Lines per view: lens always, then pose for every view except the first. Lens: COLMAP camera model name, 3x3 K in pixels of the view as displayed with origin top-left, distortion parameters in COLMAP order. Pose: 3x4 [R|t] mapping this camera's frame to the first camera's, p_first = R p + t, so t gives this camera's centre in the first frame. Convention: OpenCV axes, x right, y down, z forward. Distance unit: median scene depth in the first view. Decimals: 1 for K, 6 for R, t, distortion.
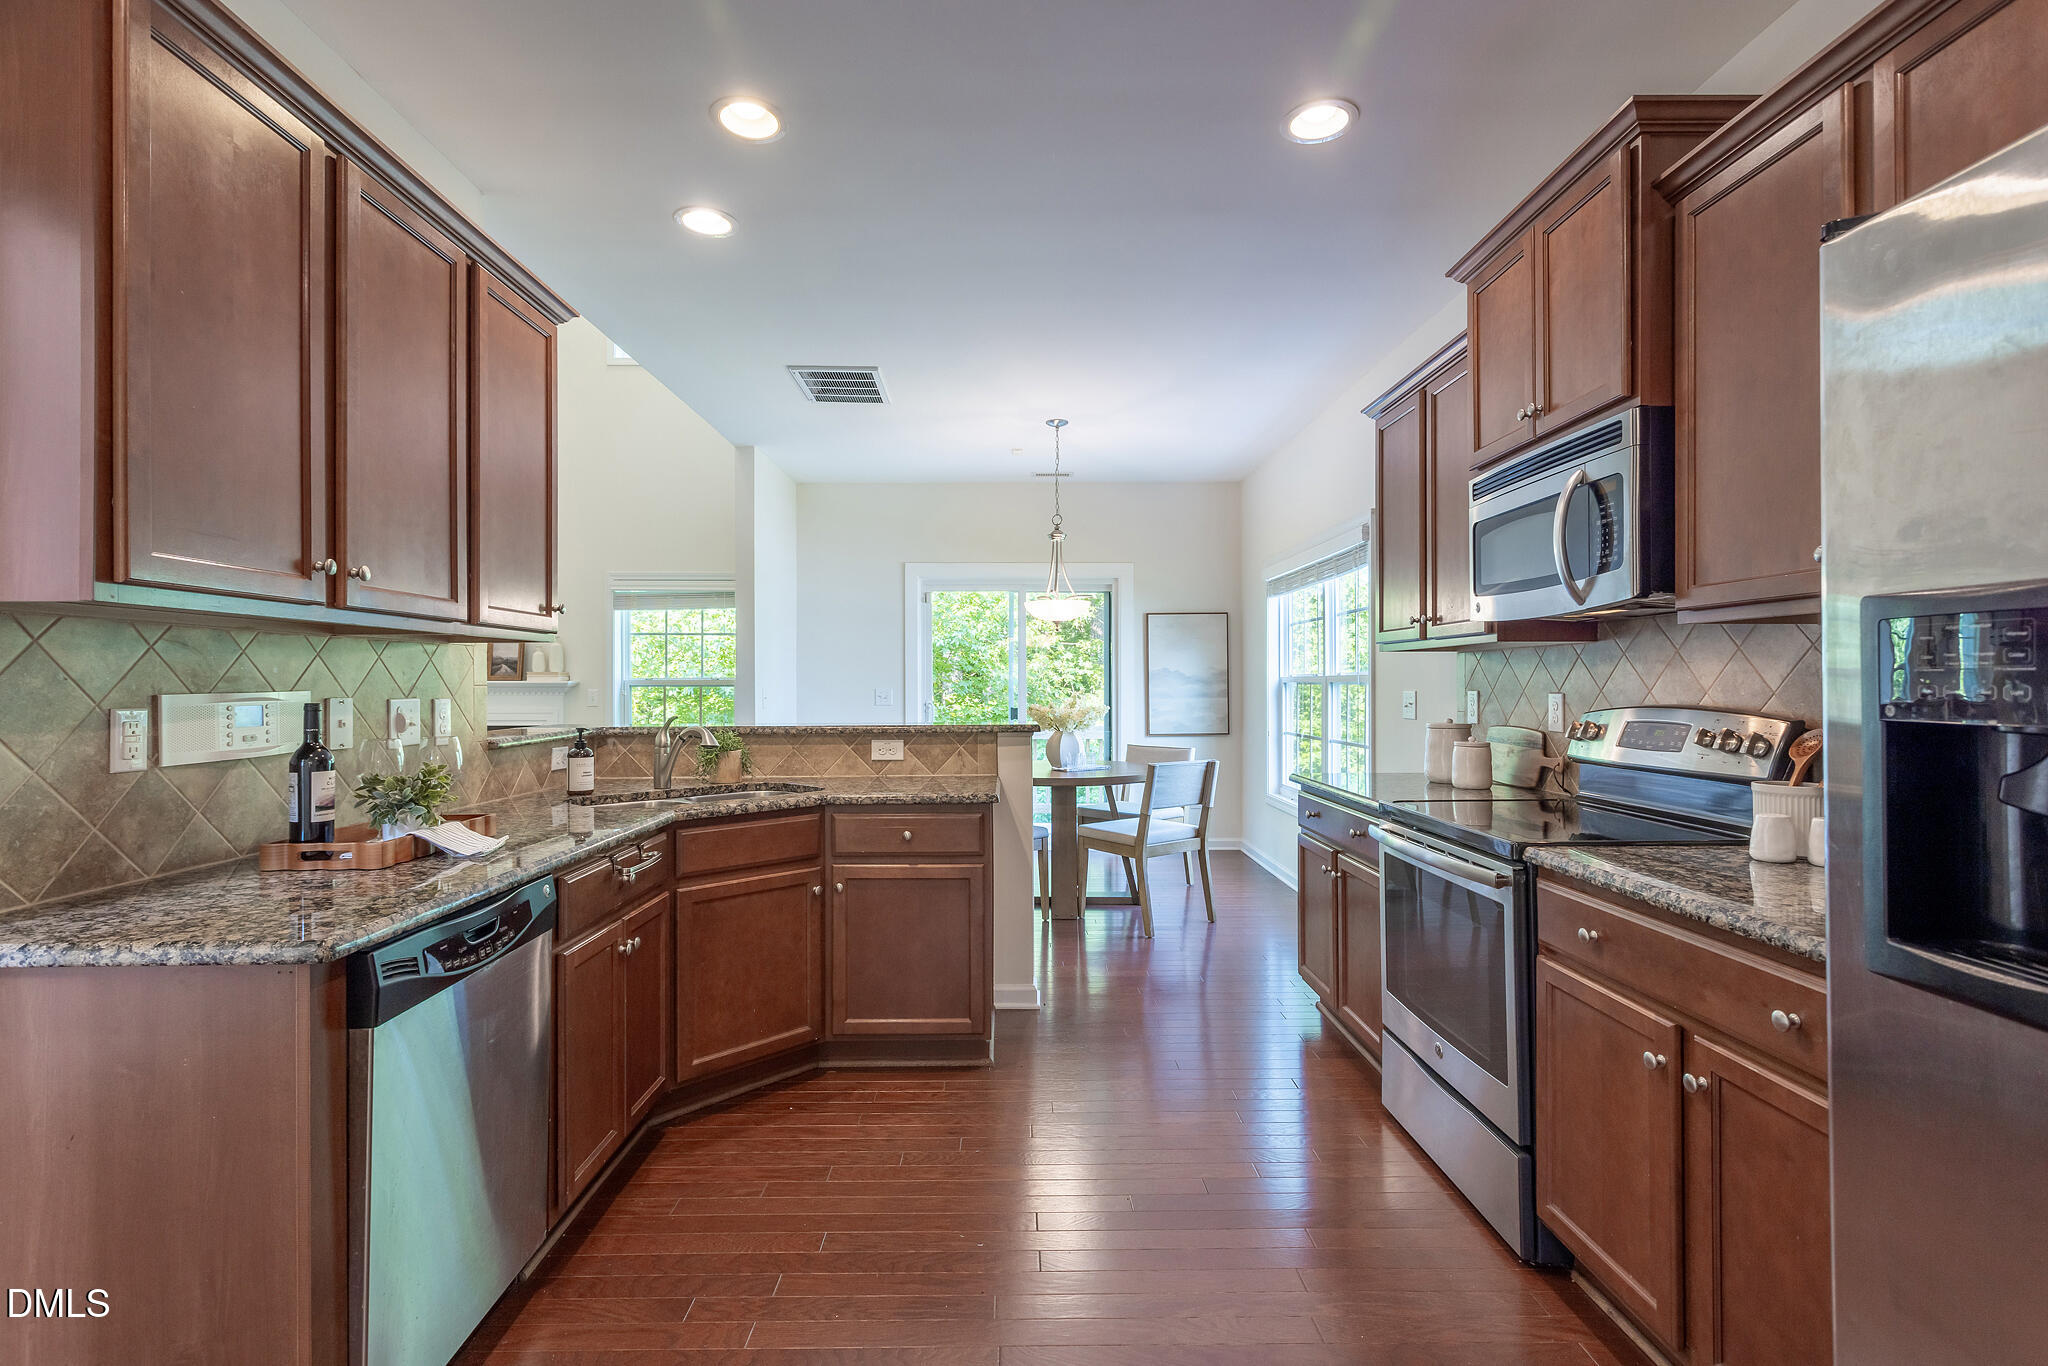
lens RADIAL K [[977.9, 0, 1049.7], [0, 977.9, 680.1], [0, 0, 1]] dist [0.000106, 0.000164]
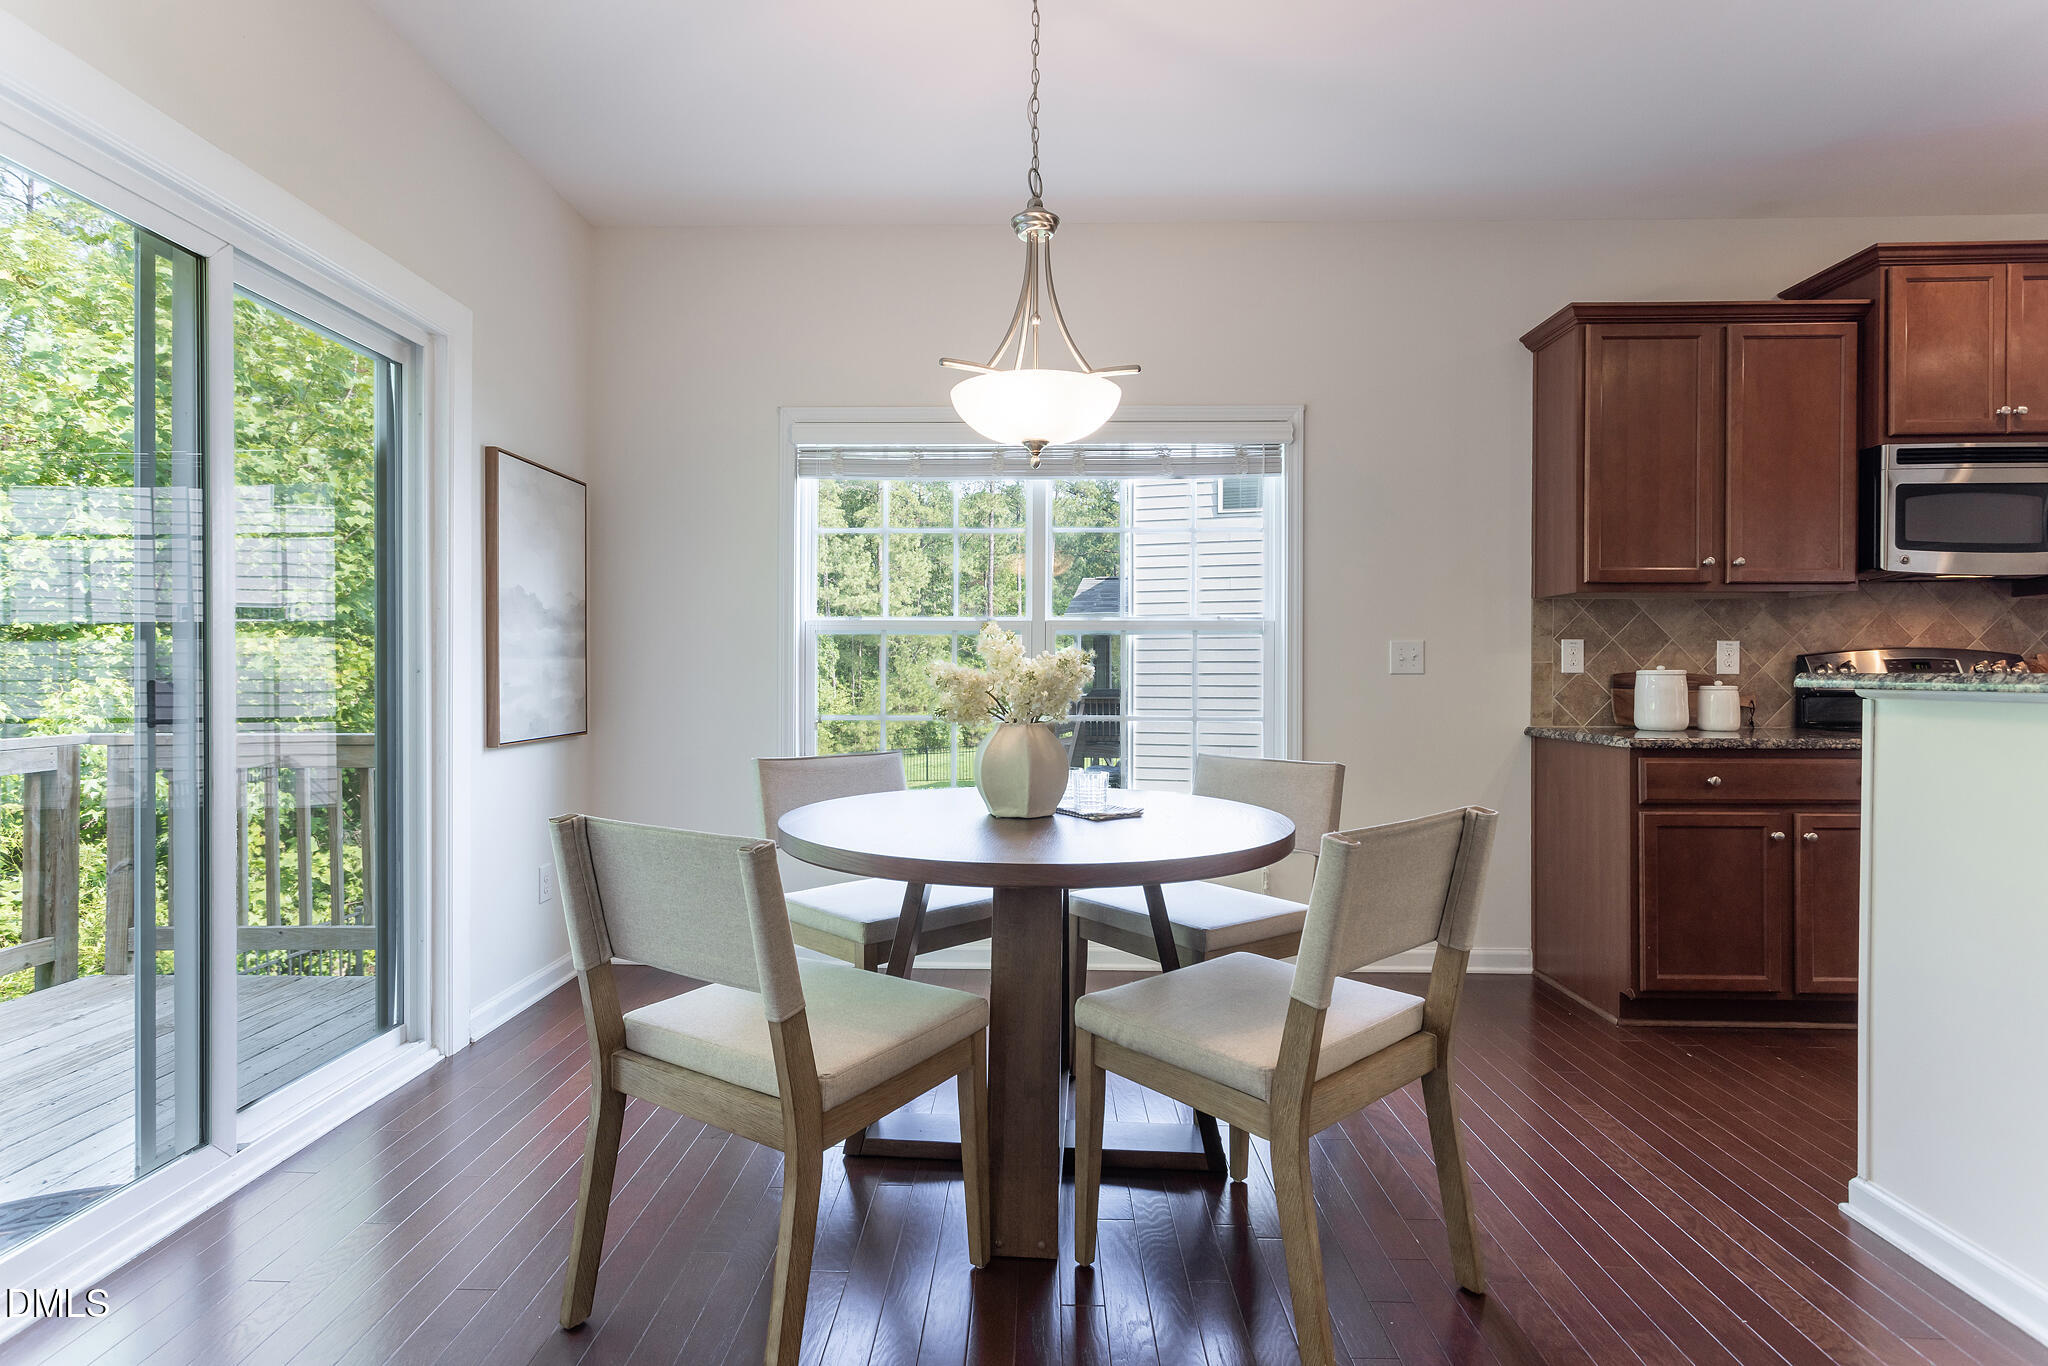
lens RADIAL K [[977.9, 0, 1049.7], [0, 977.9, 680.1], [0, 0, 1]] dist [0.000106, 0.000164]
pose [[0.034748, 0.001336, 0.999395, -0.313580], [-0.004210, 0.999990, -0.001191, 0.029235], [-0.999387, -0.004166, 0.034753, 0.775081]]
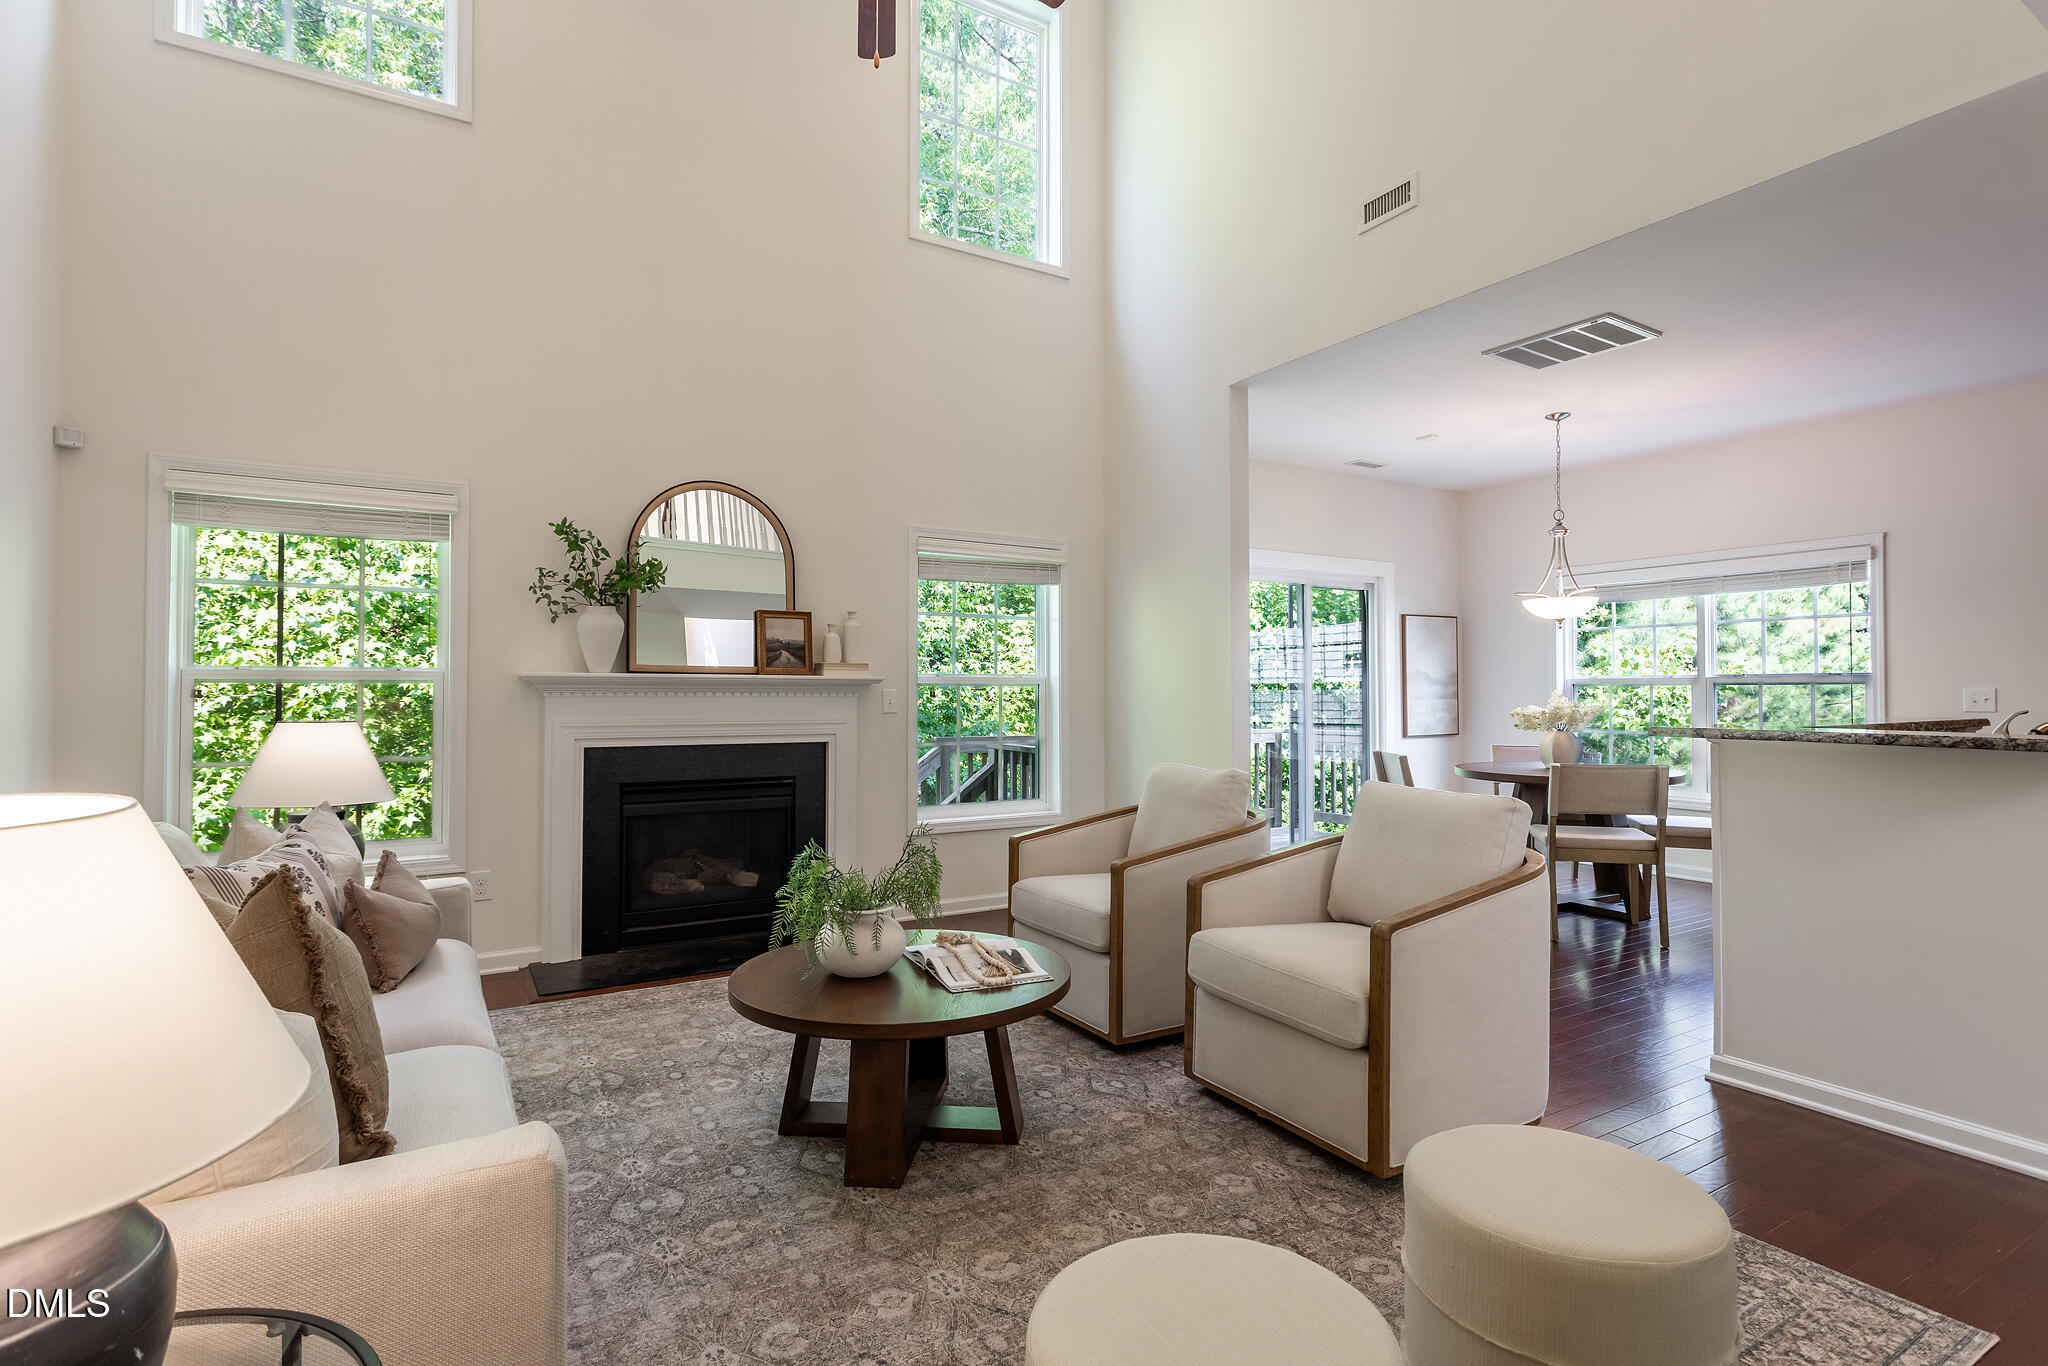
lens RADIAL K [[977.9, 0, 1049.7], [0, 977.9, 680.1], [0, 0, 1]] dist [0.000106, 0.000164]
pose [[0.867701, 0.008677, 0.497010, -0.733671], [-0.005216, 0.999952, -0.008351, 0.009003], [-0.497058, 0.004654, 0.867705, 0.326049]]
